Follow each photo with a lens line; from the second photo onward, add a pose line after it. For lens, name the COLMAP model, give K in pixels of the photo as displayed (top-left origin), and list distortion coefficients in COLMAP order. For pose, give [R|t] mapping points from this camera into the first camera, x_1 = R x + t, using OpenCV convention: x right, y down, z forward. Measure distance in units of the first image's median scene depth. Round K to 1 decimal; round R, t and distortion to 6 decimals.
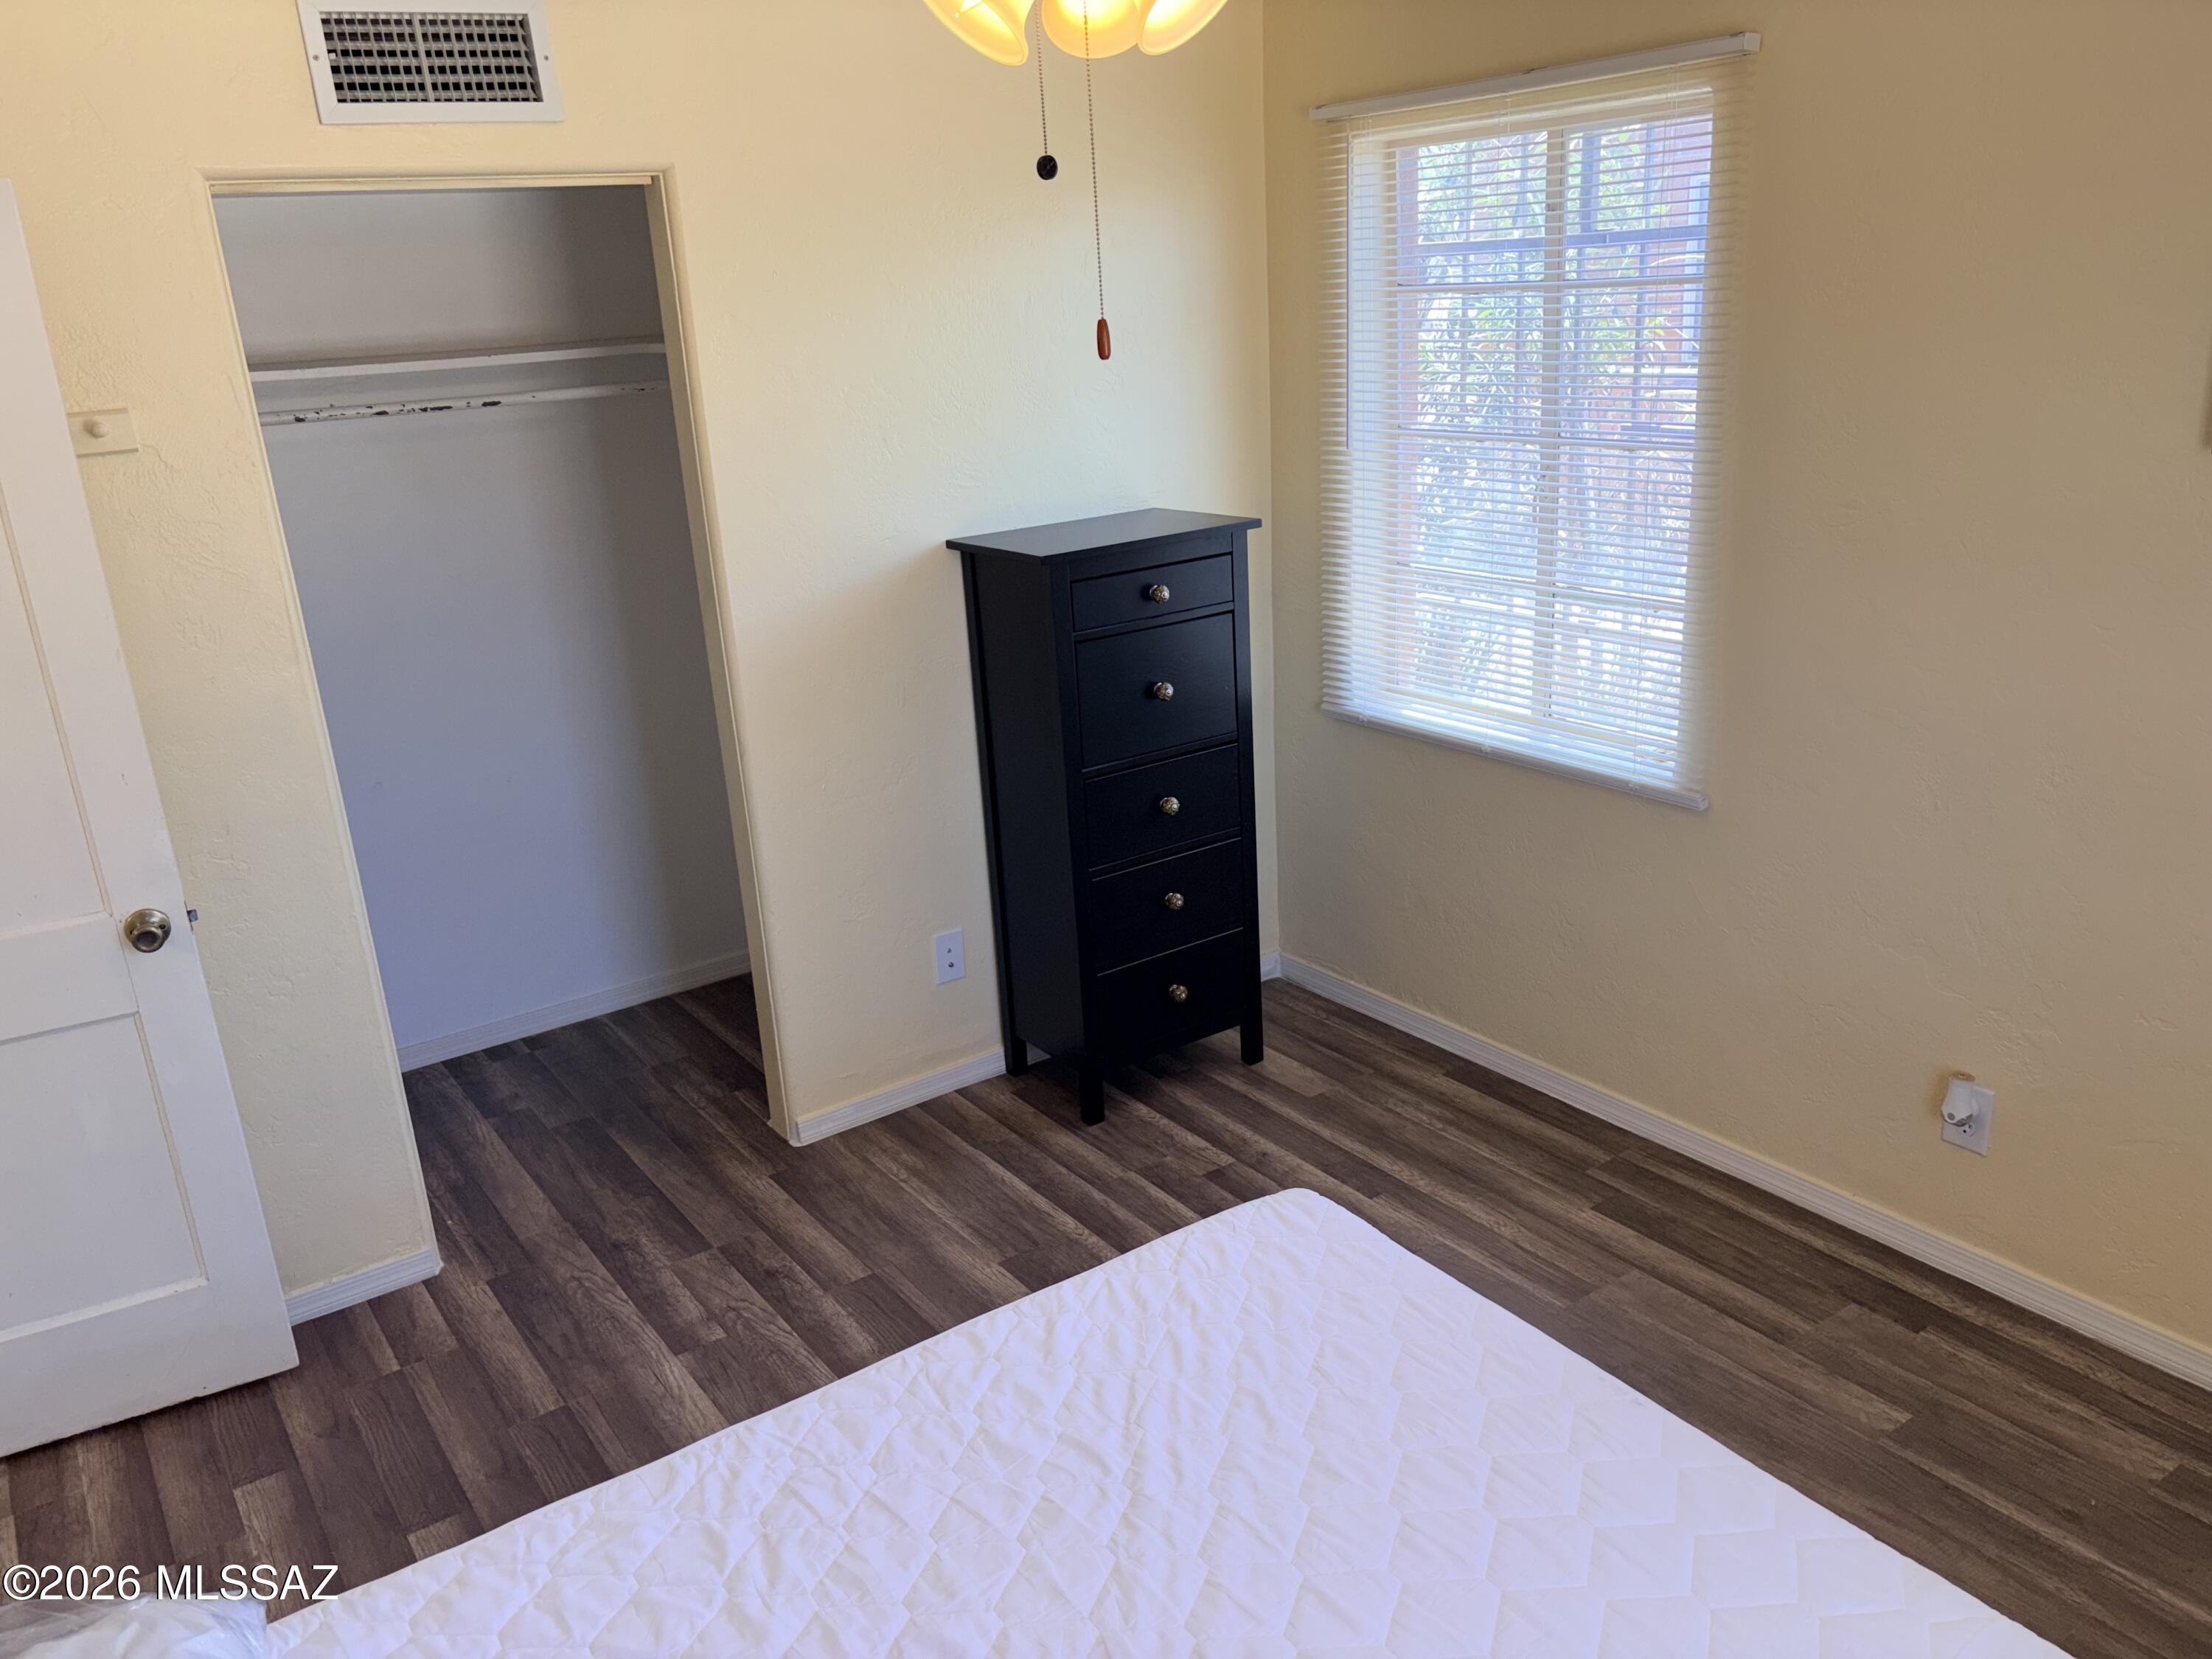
lens RADIAL K [[1661.3, 0, 1106.0], [0, 1661.3, 829.5], [0, 0, 1]] dist [0.022610, -0.001840]
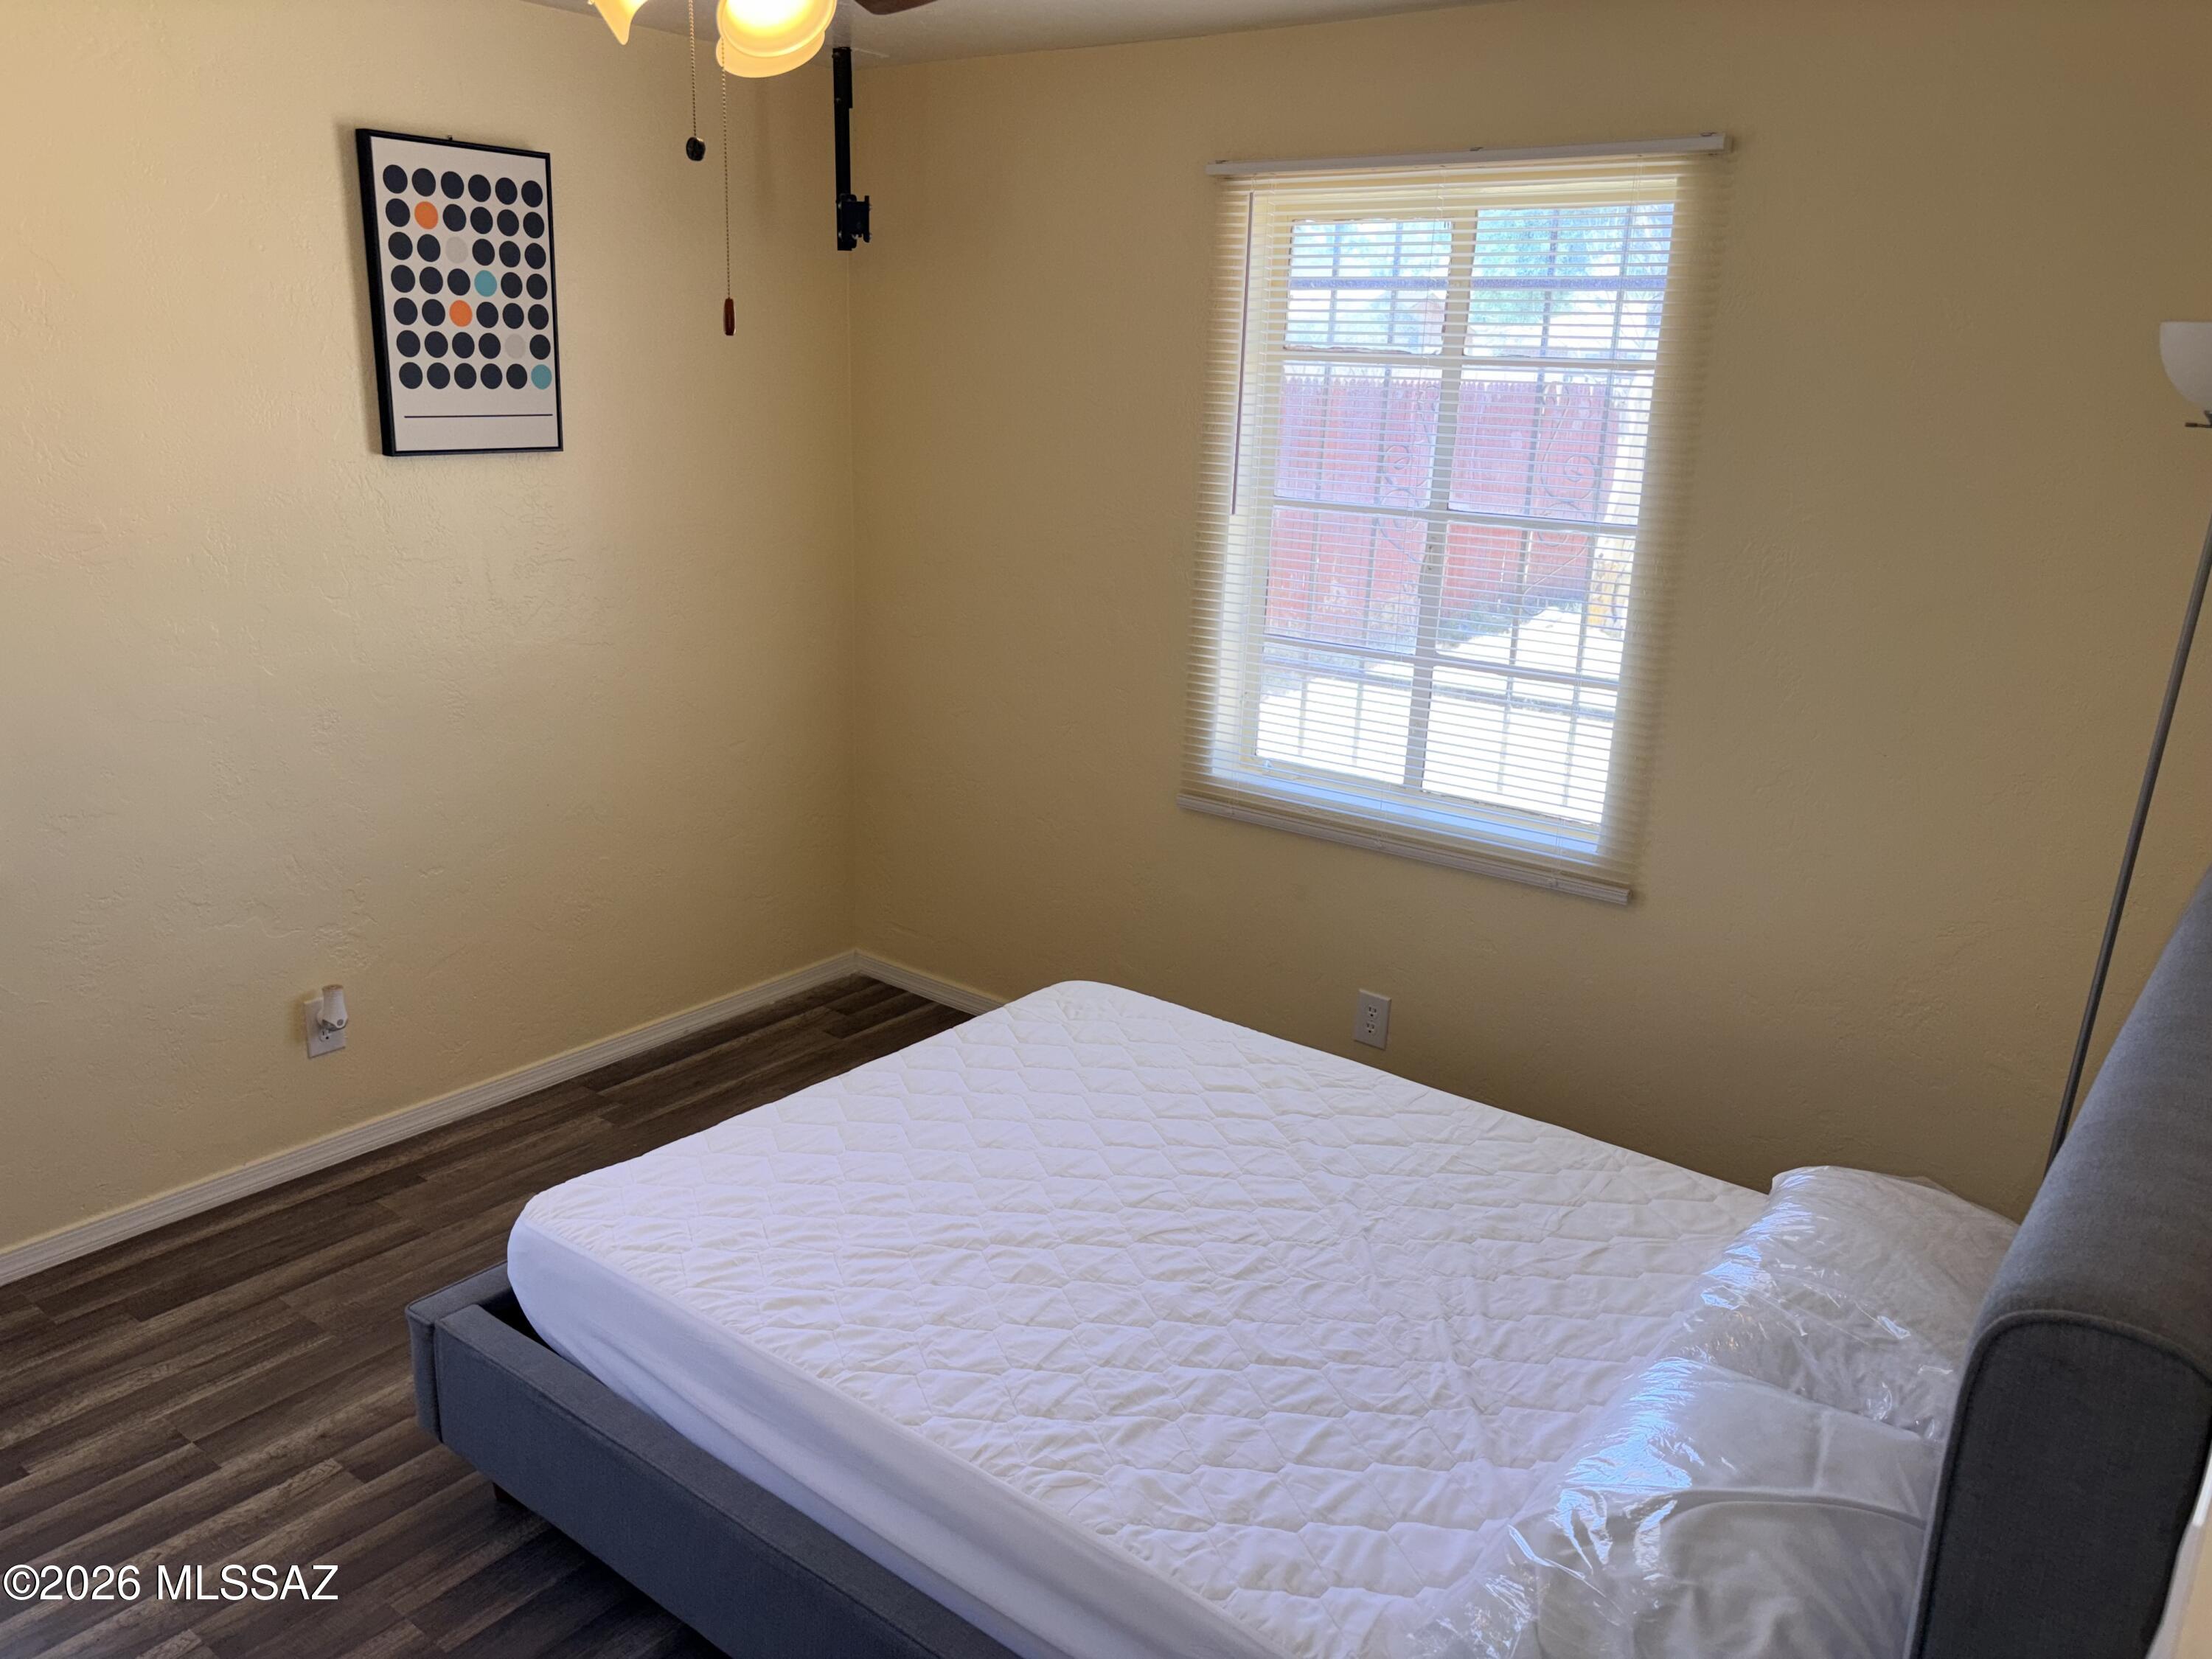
lens RADIAL K [[1670.1, 0, 1100.8], [0, 1670.1, 797.8], [0, 0, 1]] dist [-0.000547, -0.001196]
pose [[-0.291683, -0.199702, 0.935436, -0.670059], [0.284634, 0.915538, 0.284207, -0.144030], [-0.913184, 0.349155, -0.210205, 0.648822]]
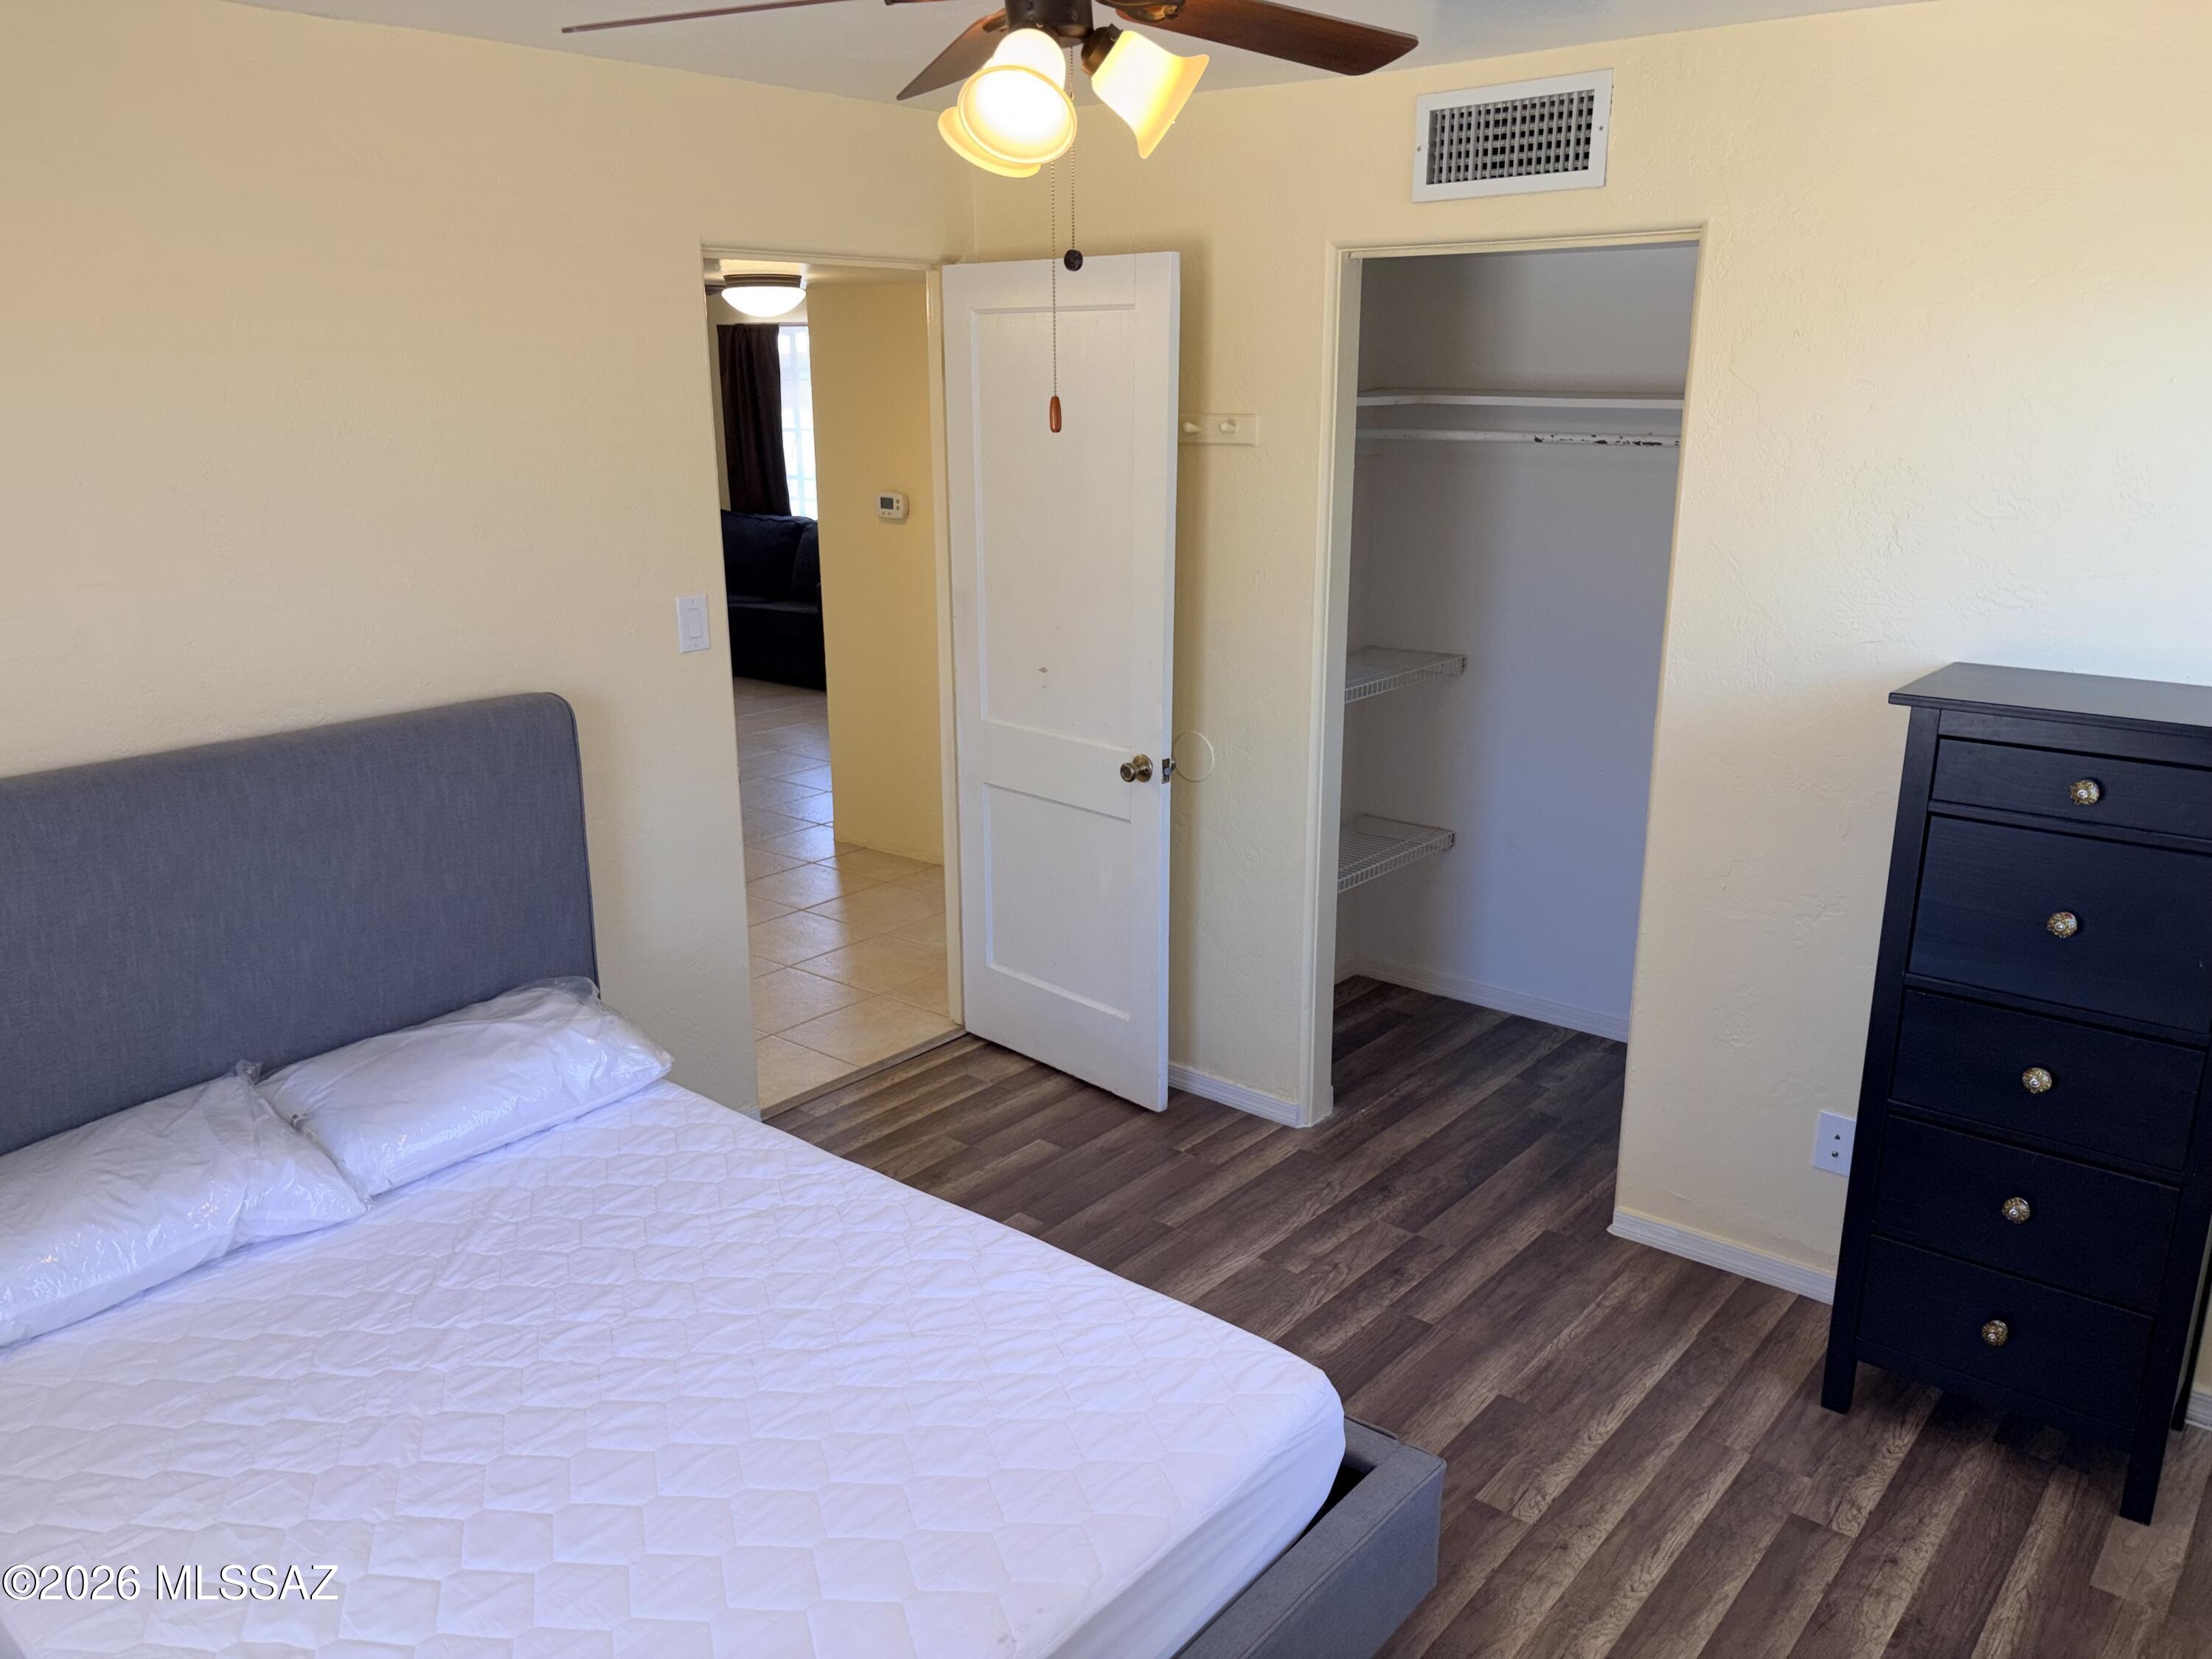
lens RADIAL K [[1693.6, 0, 1106.0], [0, 1693.6, 829.5], [0, 0, 1]] dist [-0.002625, -0.009379]
pose [[0.262225, 0.309003, -0.914197, 0.653057], [-0.313580, 0.923221, 0.222107, -0.174122], [0.912637, 0.228432, 0.338989, 0.412960]]
